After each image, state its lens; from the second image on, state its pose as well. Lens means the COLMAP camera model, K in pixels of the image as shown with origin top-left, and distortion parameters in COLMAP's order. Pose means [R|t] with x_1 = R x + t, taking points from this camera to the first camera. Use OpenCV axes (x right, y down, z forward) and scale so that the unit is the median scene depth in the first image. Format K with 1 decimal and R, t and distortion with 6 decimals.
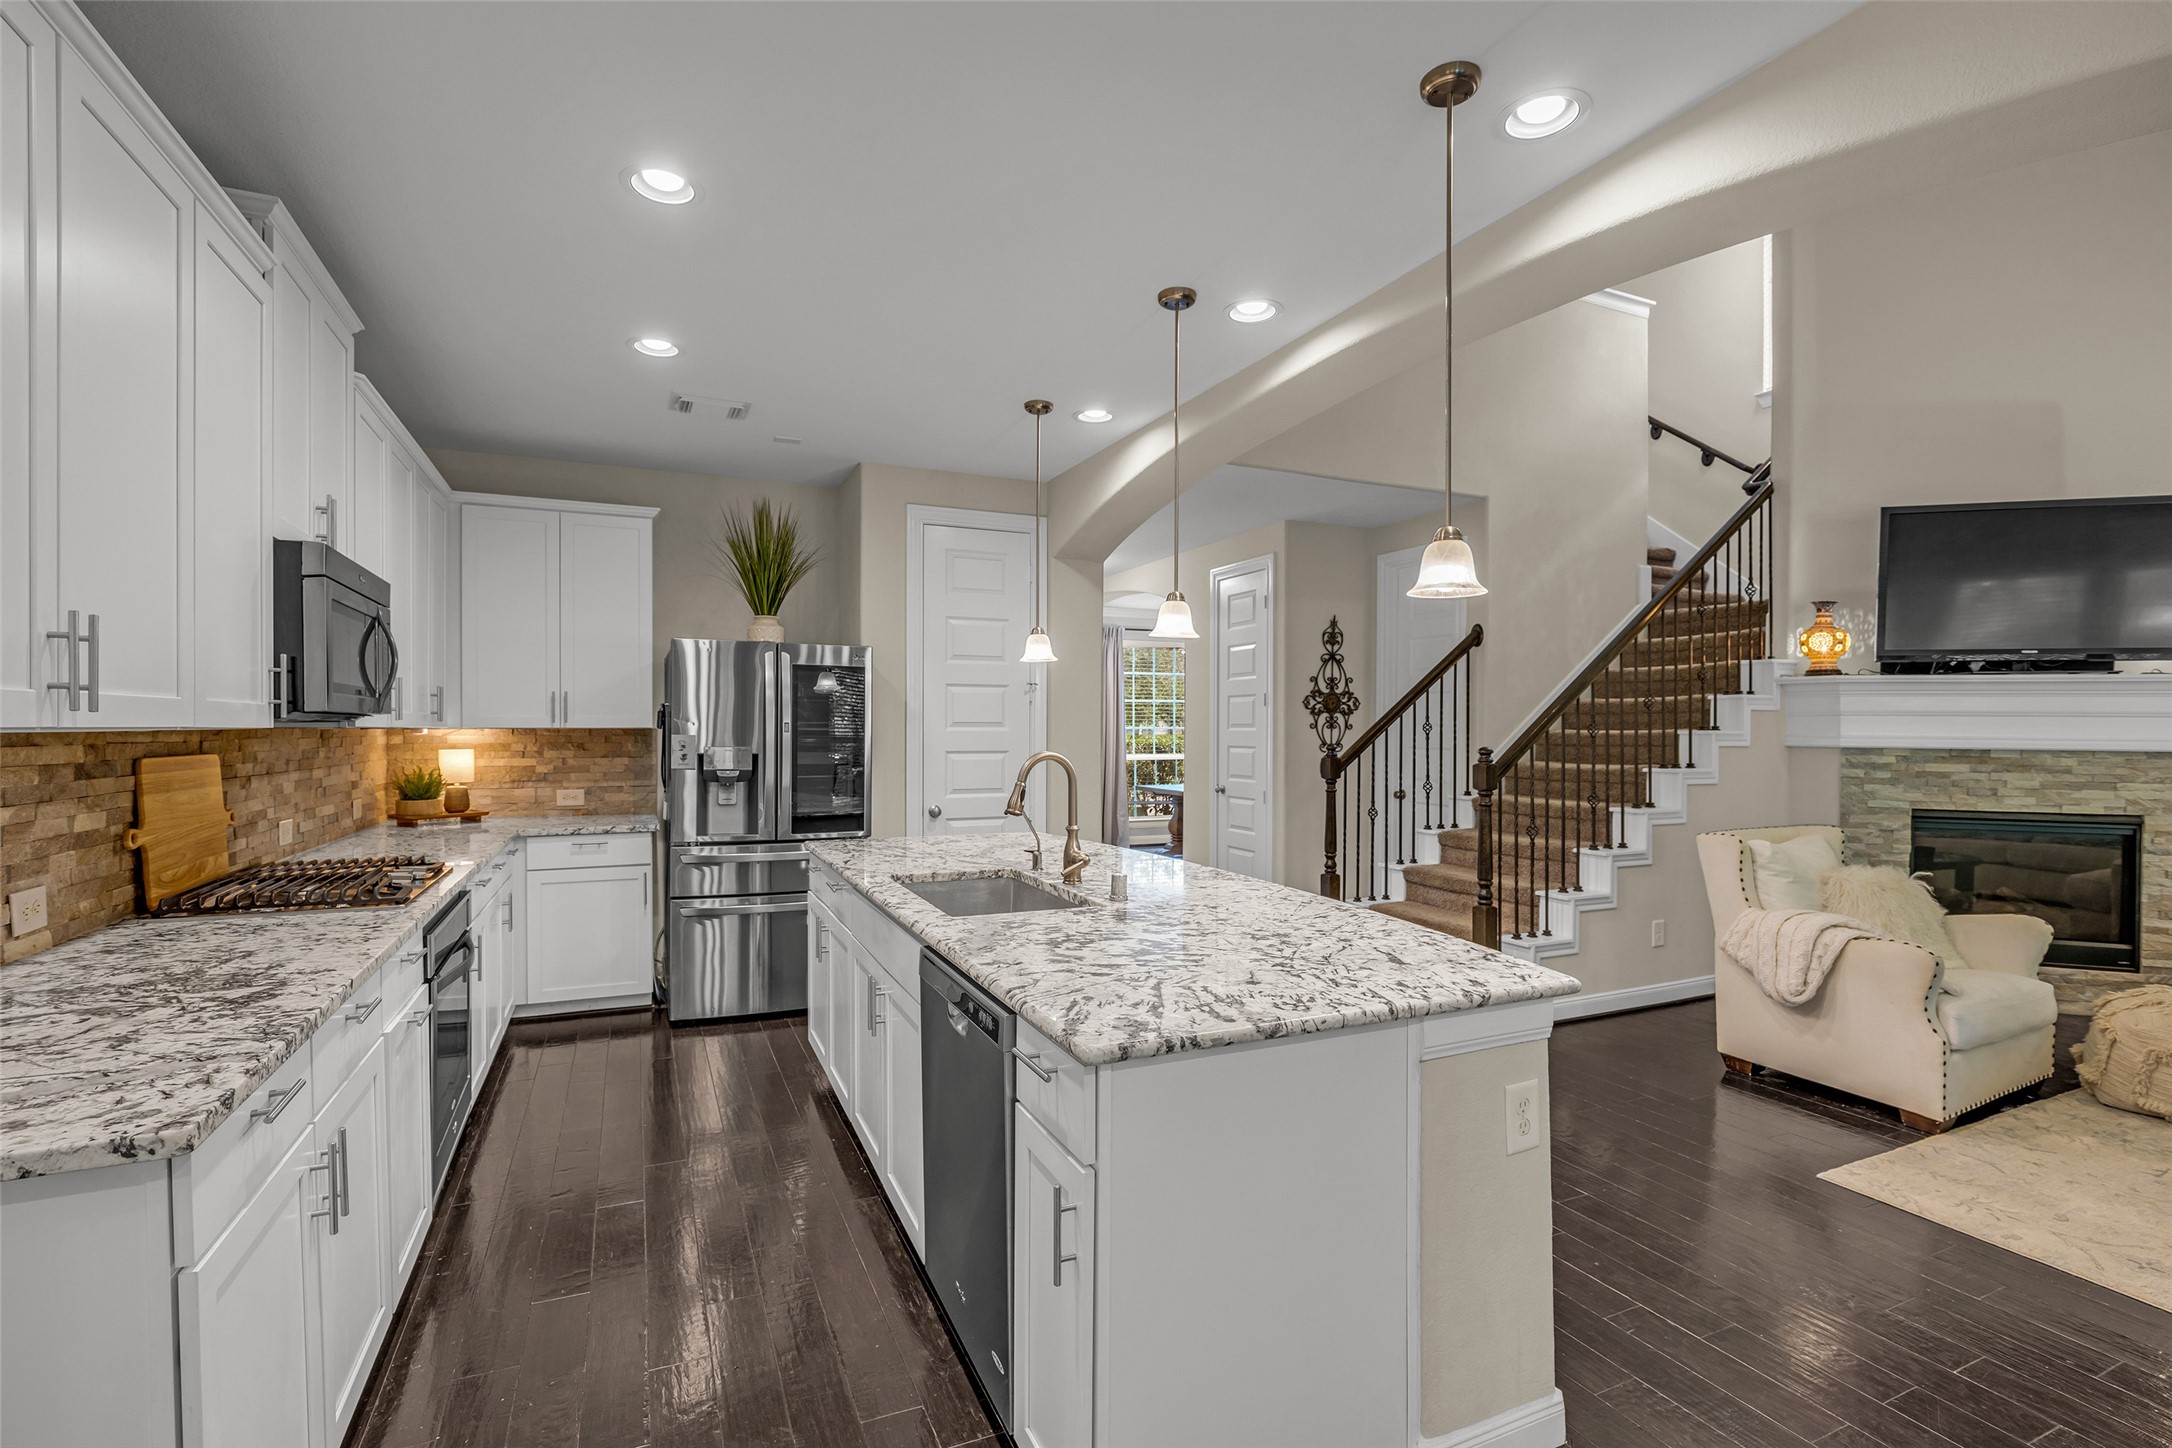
lens RADIAL K [[989.1, 0, 1082.4], [0, 989.1, 737.4], [0, 0, 1]] dist [-0.018206, 0.005068]
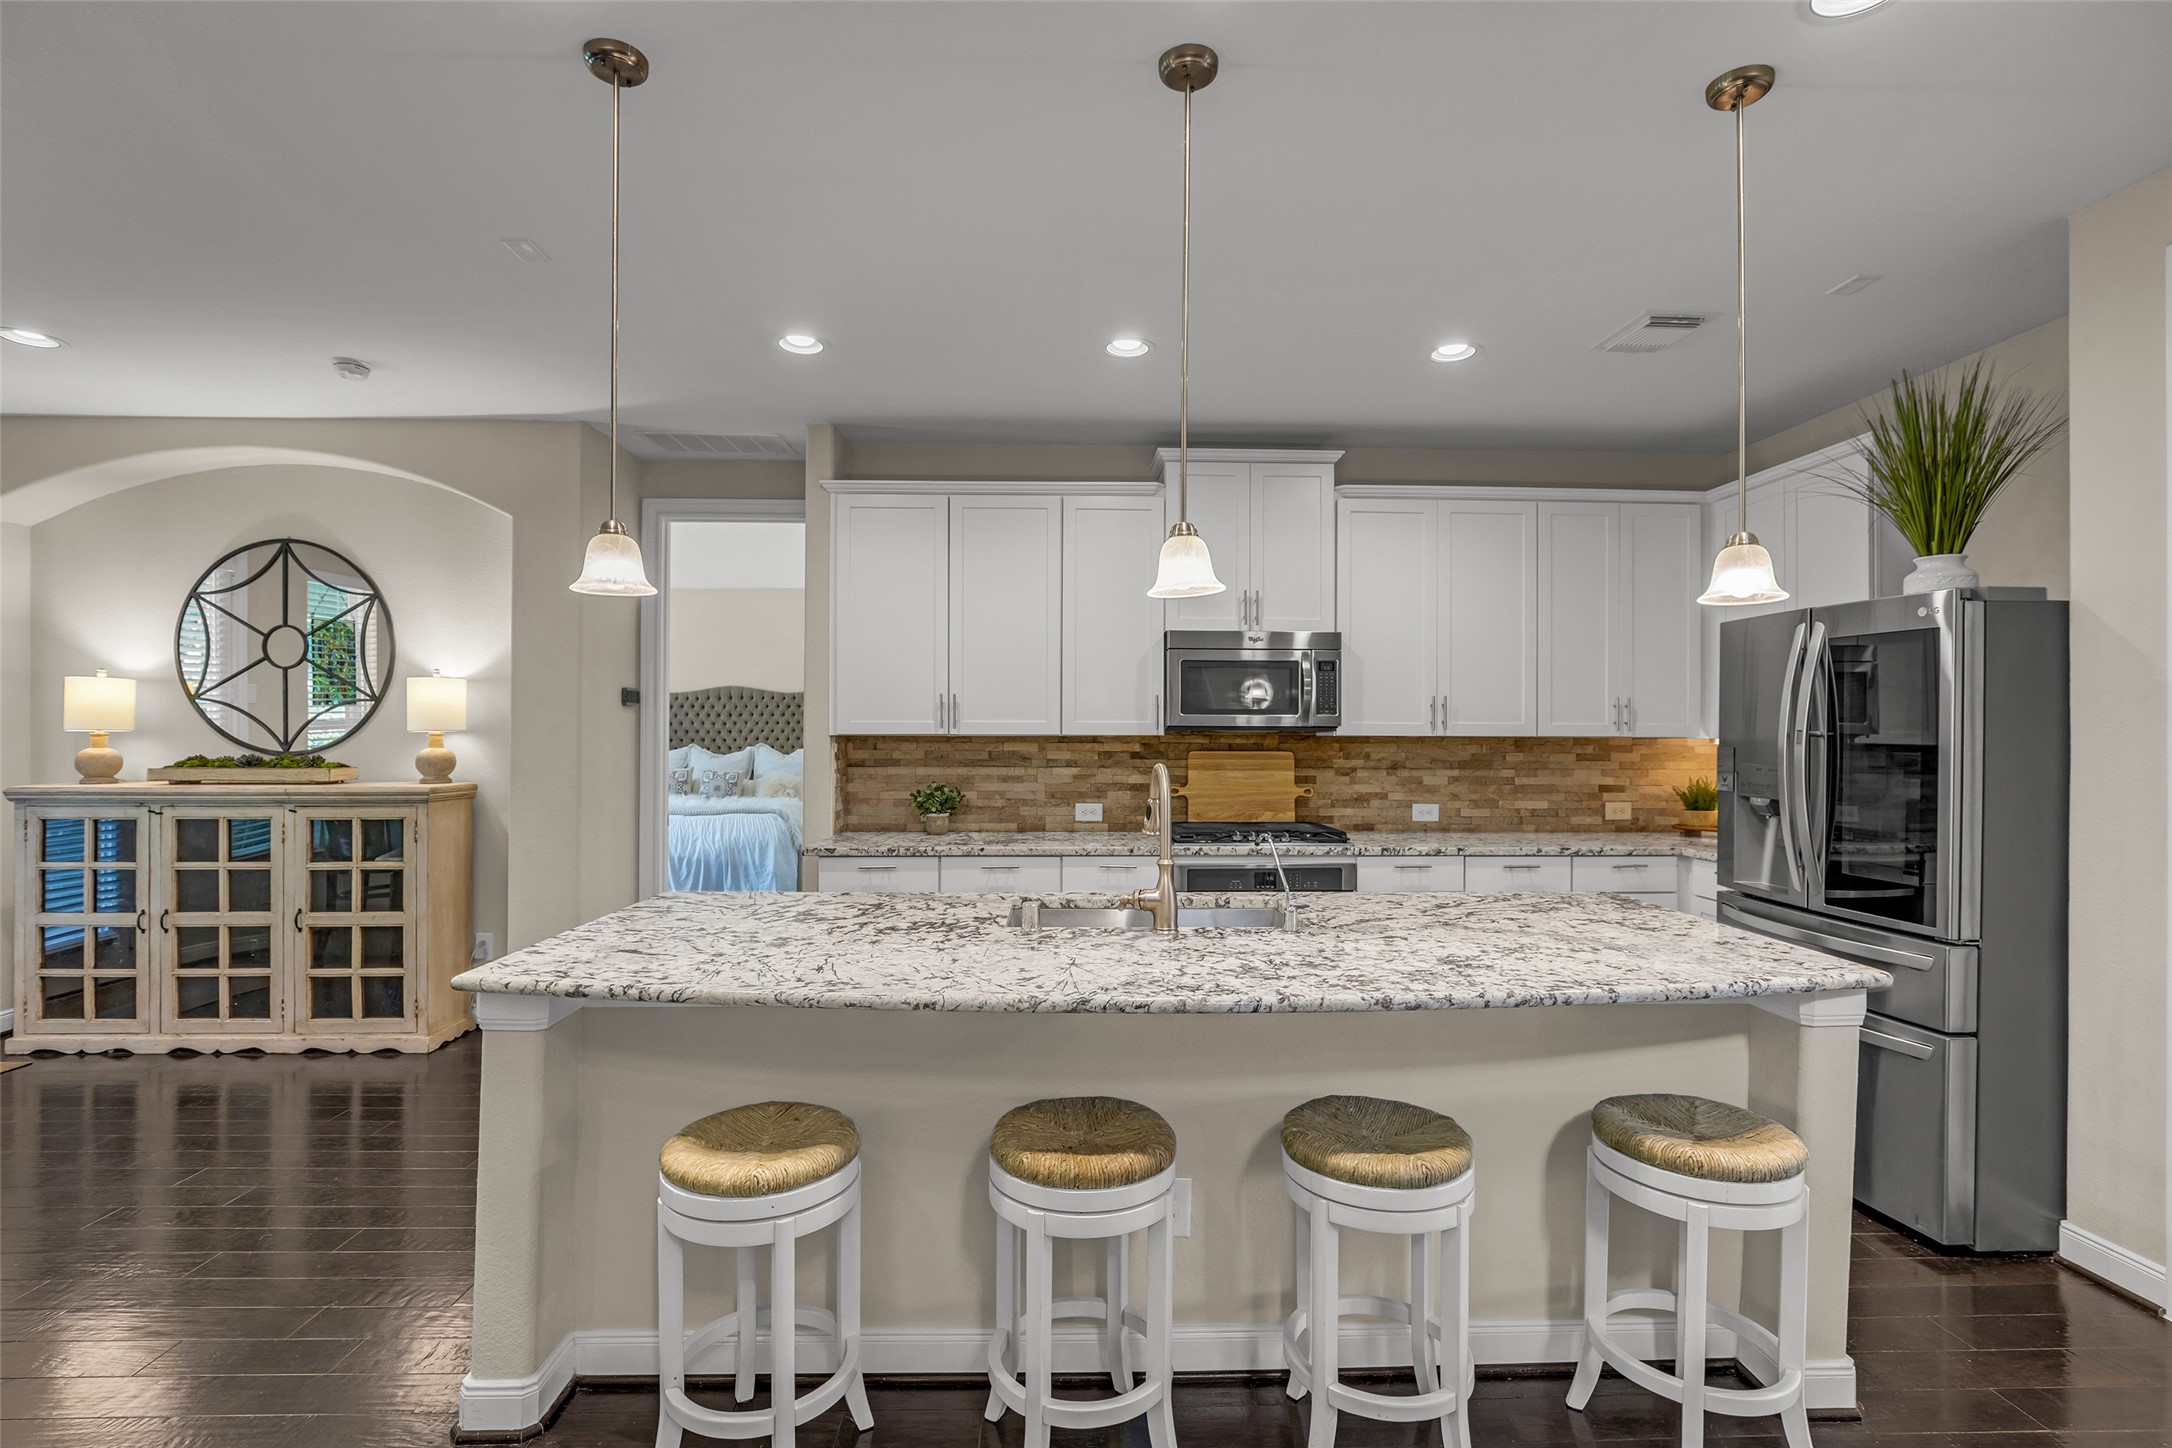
lens RADIAL K [[989.1, 0, 1083.9], [0, 989.1, 728.9], [0, 0, 1]] dist [-0.018206, 0.005068]
pose [[-0.383205, -0.007988, -0.923629, 0.455710], [-0.014205, 0.999895, -0.002754, -0.007003], [0.923554, 0.012064, -0.383278, 0.762706]]
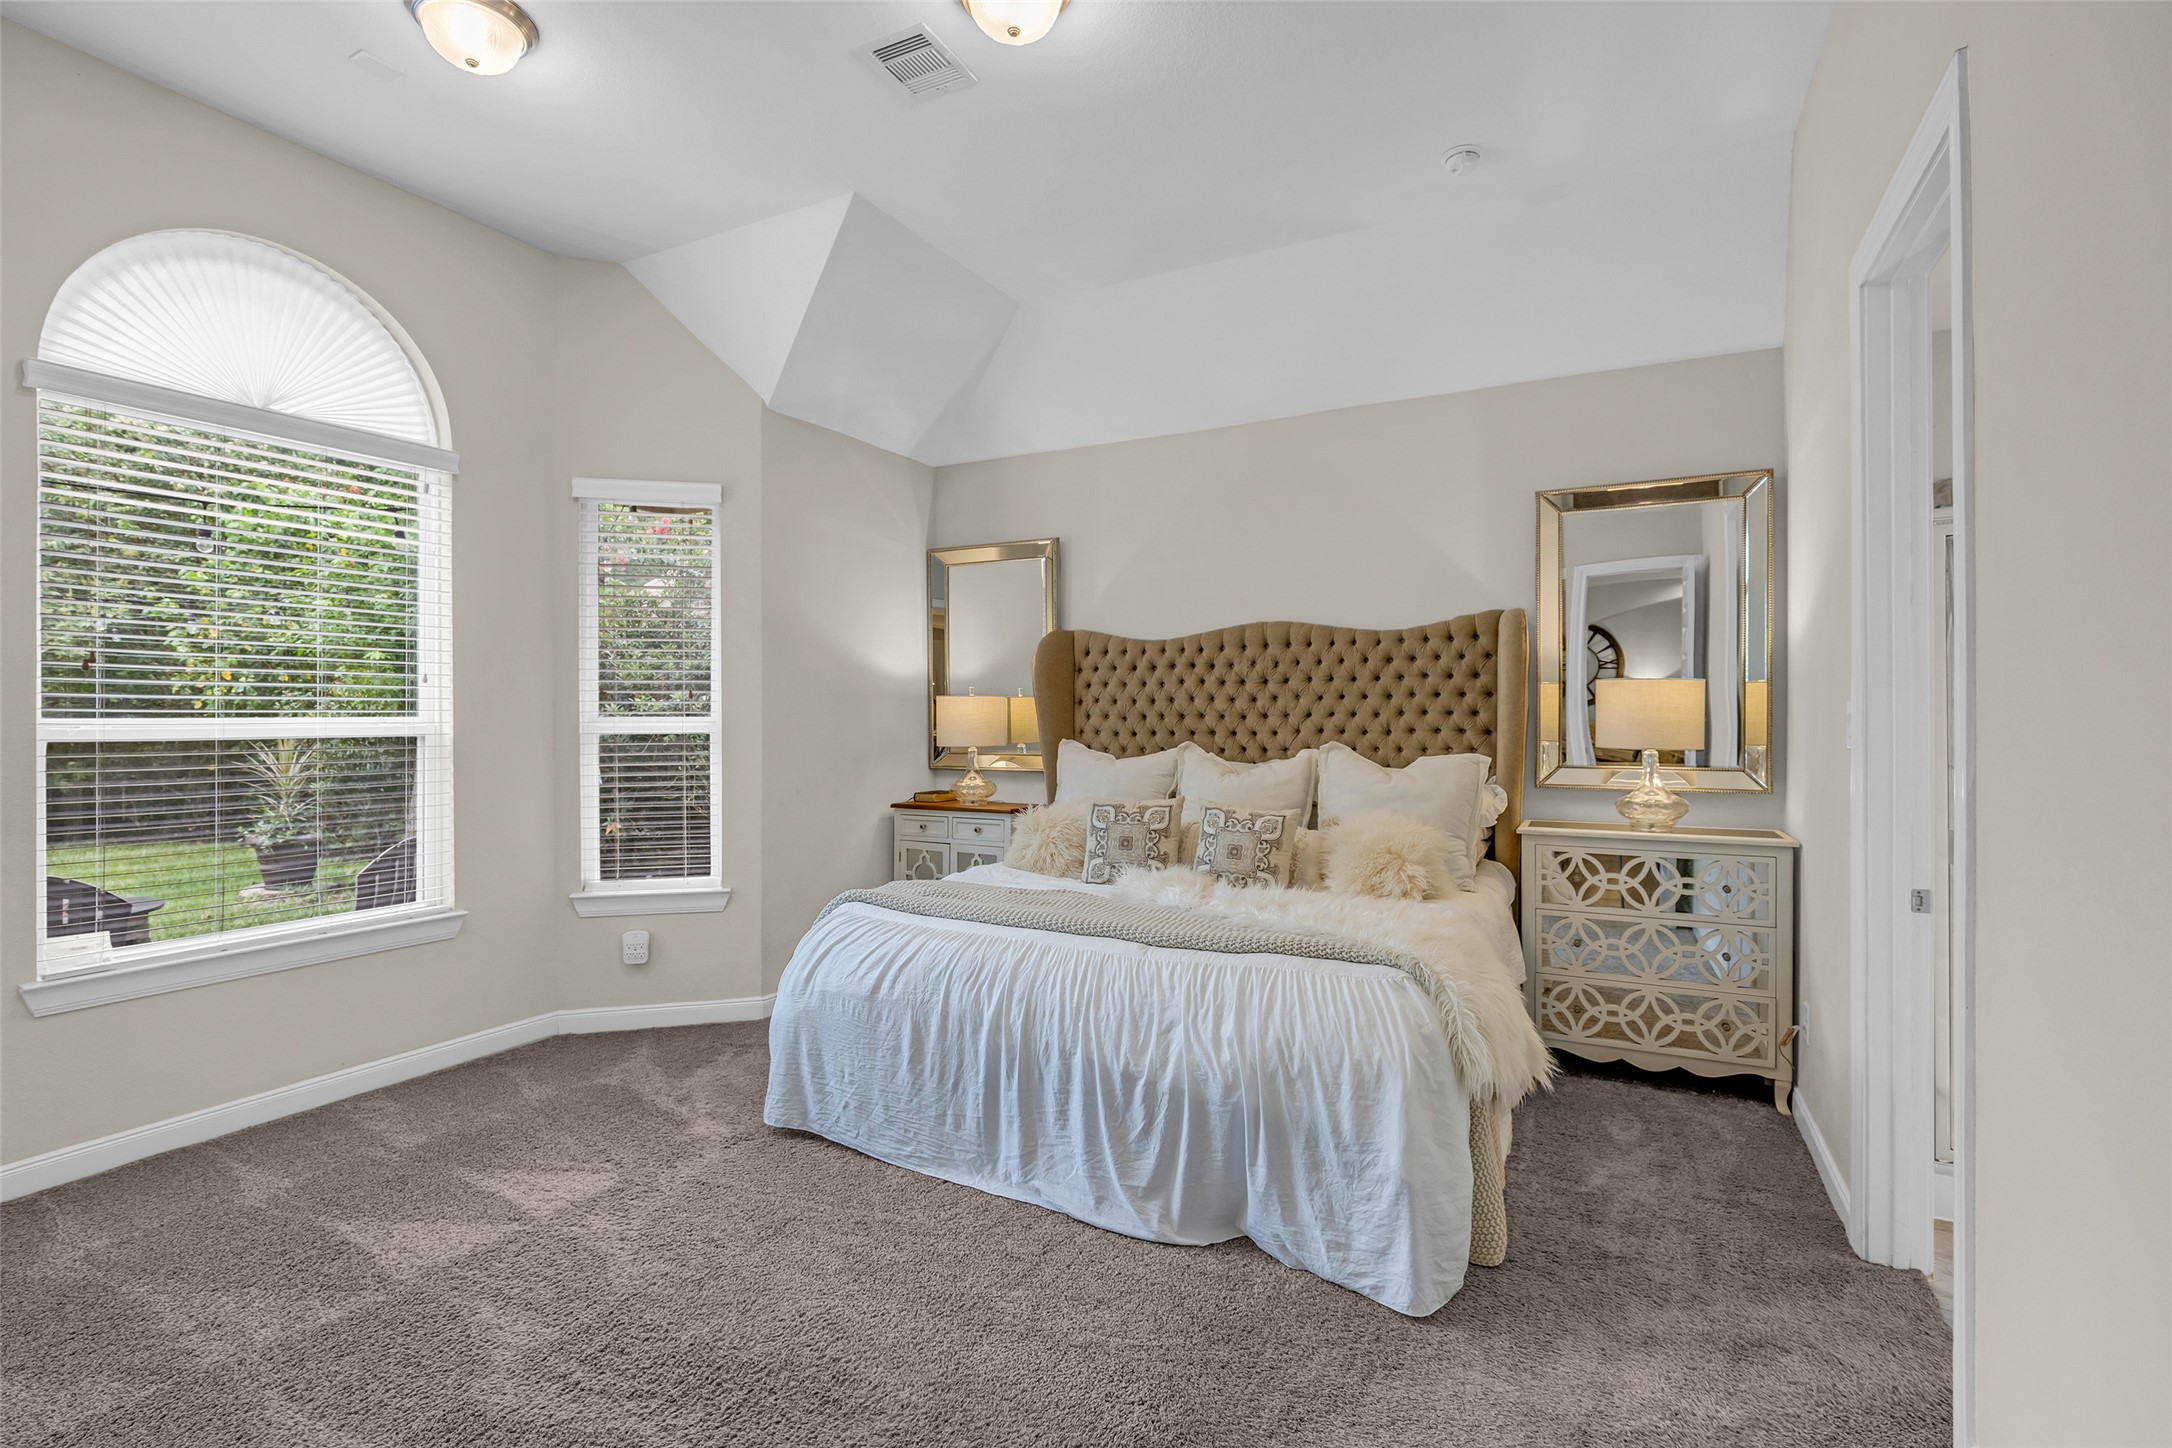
lens RADIAL K [[989.1, 0, 1076.4], [0, 989.1, 710.3], [0, 0, 1]] dist [-0.018206, 0.005068]
pose [[-0.799761, -0.007634, -0.600270, -0.362407], [-0.010816, 0.999940, 0.001694, -0.002138], [0.600221, 0.007847, -0.799796, 0.021060]]
